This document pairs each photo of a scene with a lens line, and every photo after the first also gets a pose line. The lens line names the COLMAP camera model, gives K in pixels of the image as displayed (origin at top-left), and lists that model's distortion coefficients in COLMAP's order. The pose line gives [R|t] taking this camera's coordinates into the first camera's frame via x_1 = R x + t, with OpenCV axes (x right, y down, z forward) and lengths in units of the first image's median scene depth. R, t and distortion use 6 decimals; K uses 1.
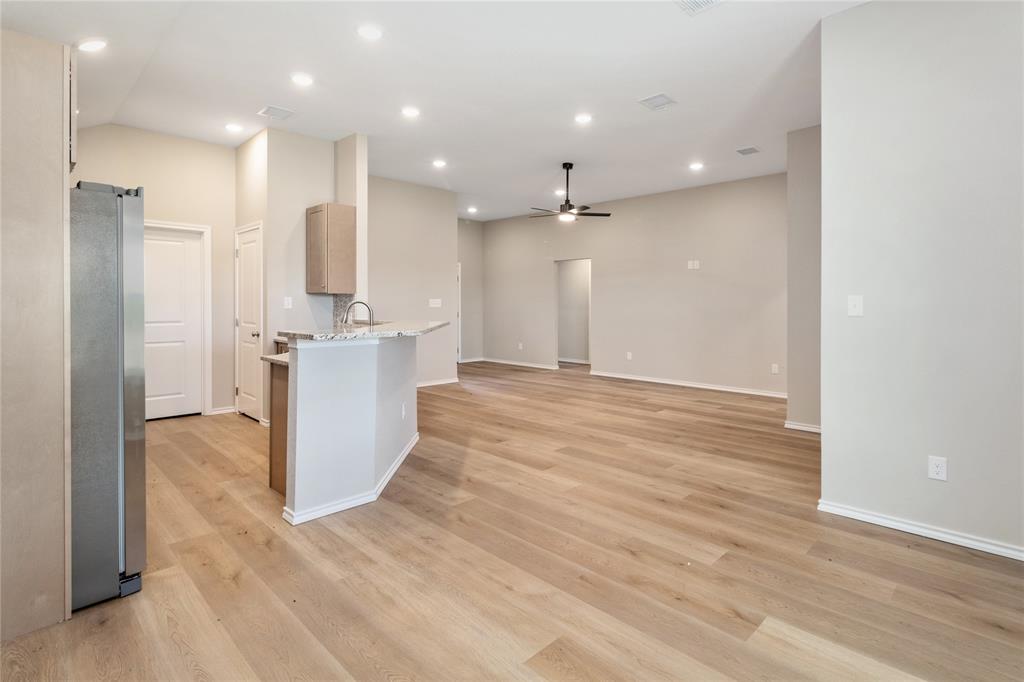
lens RADIAL K [[526.5, 0, 513.7], [0, 526.5, 306.1], [0, 0, 1]] dist [-0.000310, -0.000087]
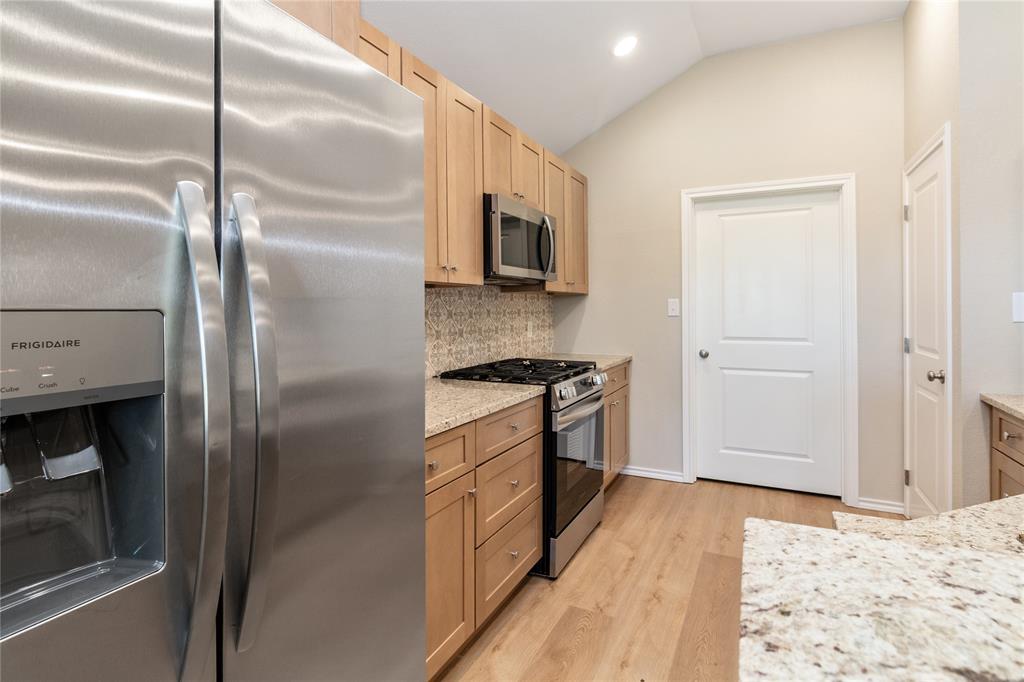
lens RADIAL K [[515.2, 0, 513.7], [0, 515.2, 312.8], [0, 0, 1]] dist [-0.000324, -0.000220]
pose [[0.337506, -0.000733, -0.941323, -0.179816], [-0.001532, 0.999998, -0.001327, -0.000428], [0.941322, 0.001890, 0.337504, 0.470799]]
